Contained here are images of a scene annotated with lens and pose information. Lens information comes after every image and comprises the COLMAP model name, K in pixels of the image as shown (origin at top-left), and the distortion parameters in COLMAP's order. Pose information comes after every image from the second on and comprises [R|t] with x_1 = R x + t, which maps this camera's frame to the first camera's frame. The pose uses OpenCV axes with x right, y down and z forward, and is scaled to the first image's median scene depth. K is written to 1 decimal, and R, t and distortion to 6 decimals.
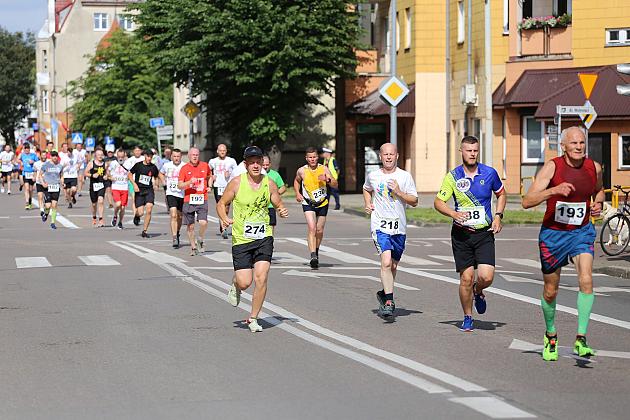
lens RADIAL K [[2574.8, 0, 315.0], [0, 2574.8, 210.0], [0, 0, 1]] dist [0.577168, -0.628280]
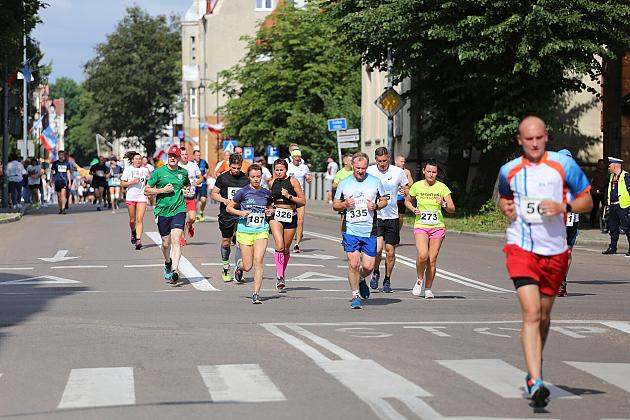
lens RADIAL K [[2574.8, 0, 315.0], [0, 2574.8, 210.0], [0, 0, 1]] dist [0.577168, -0.628280]
pose [[0.997905, 0.004977, -0.064509, -0.023935], [-0.005473, 0.999957, -0.007511, -0.005053], [0.064469, 0.007848, 0.997889, 0.320710]]
